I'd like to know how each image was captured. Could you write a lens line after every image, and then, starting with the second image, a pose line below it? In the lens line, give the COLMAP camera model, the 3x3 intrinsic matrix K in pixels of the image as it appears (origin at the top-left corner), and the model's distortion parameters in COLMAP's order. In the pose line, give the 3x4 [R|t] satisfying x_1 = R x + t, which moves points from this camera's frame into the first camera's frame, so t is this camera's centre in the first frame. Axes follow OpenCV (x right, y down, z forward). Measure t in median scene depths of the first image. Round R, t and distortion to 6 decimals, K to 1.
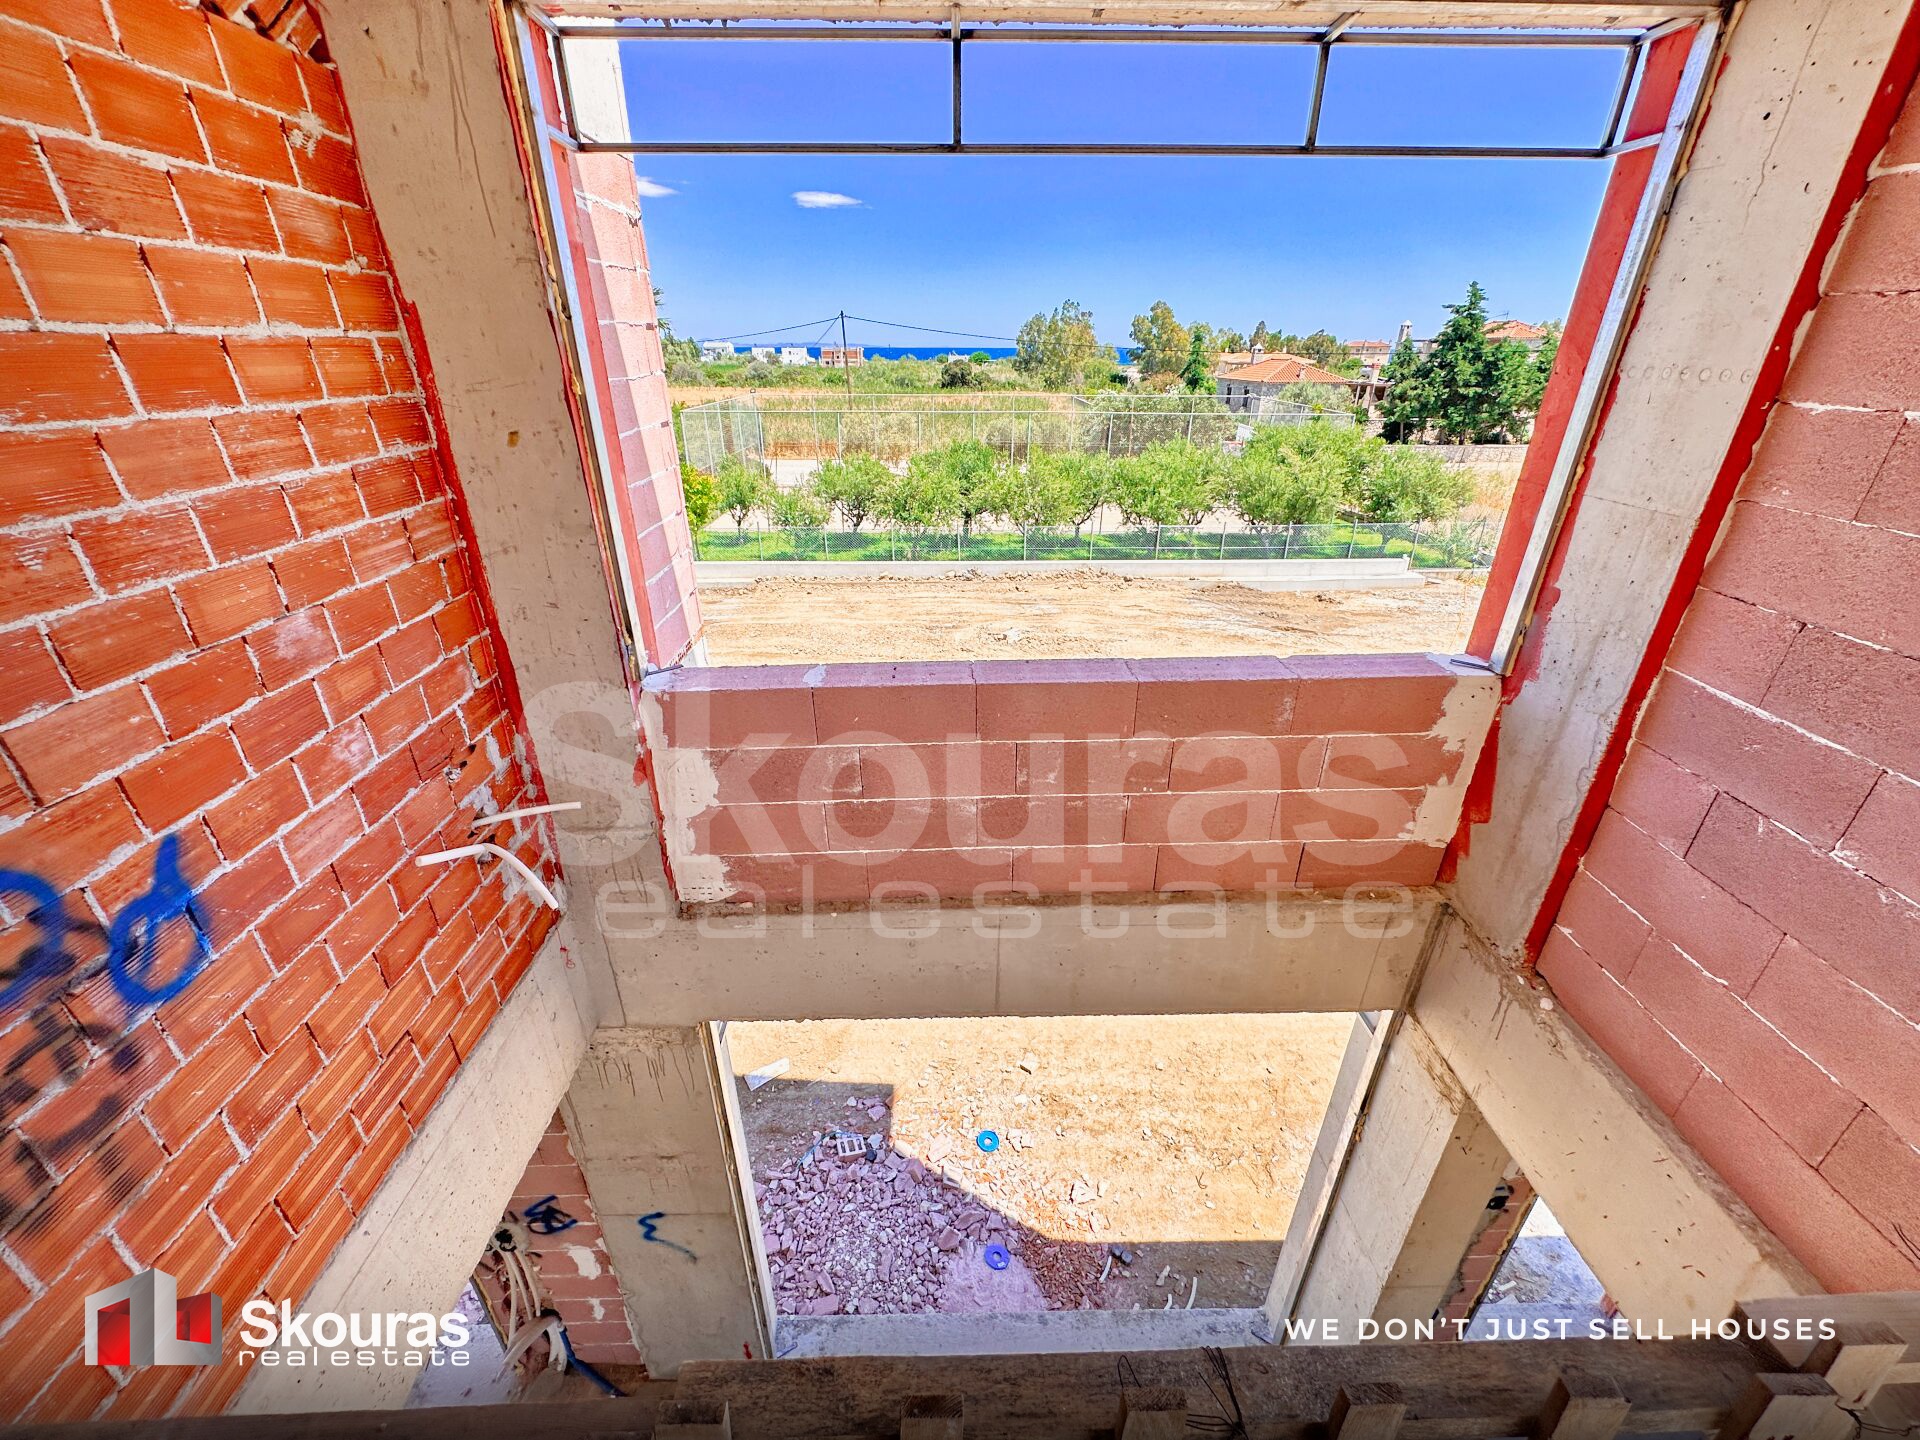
lens RADIAL K [[766.6, 0, 959.8], [0, 766.6, 718.2], [0, 0, 1]] dist [-0.001687, 0.000555]
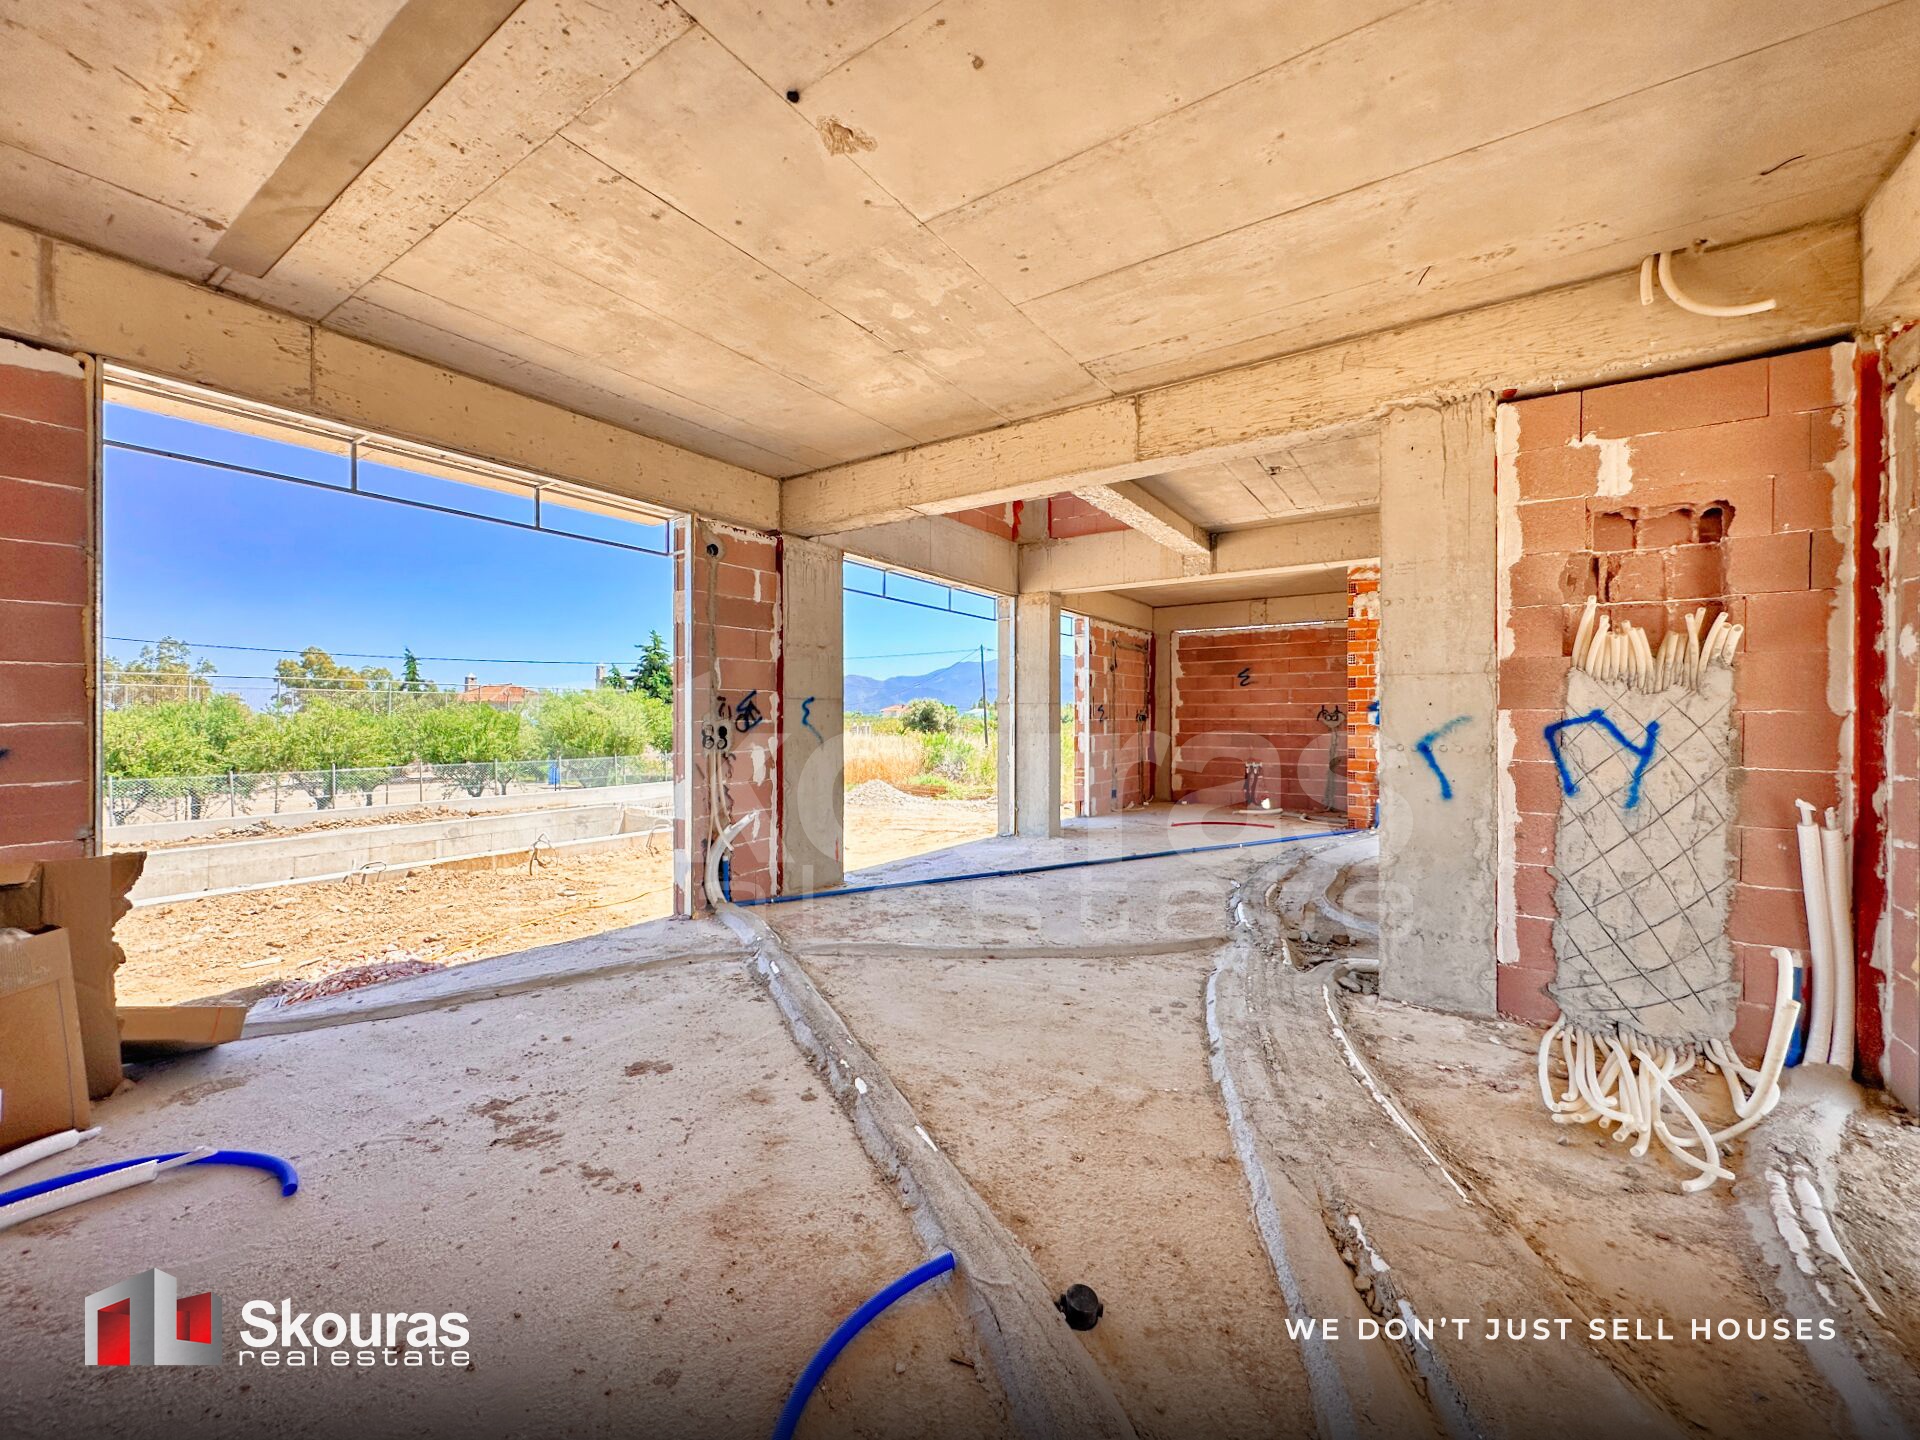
lens RADIAL K [[766.6, 0, 959.8], [0, 766.6, 718.2], [0, 0, 1]] dist [-0.001687, 0.000555]
pose [[0.574354, -0.003000, 0.818602, -0.211536], [0.358150, 0.900128, -0.247989, 0.163811], [-0.736102, 0.435616, 0.518066, -0.009320]]
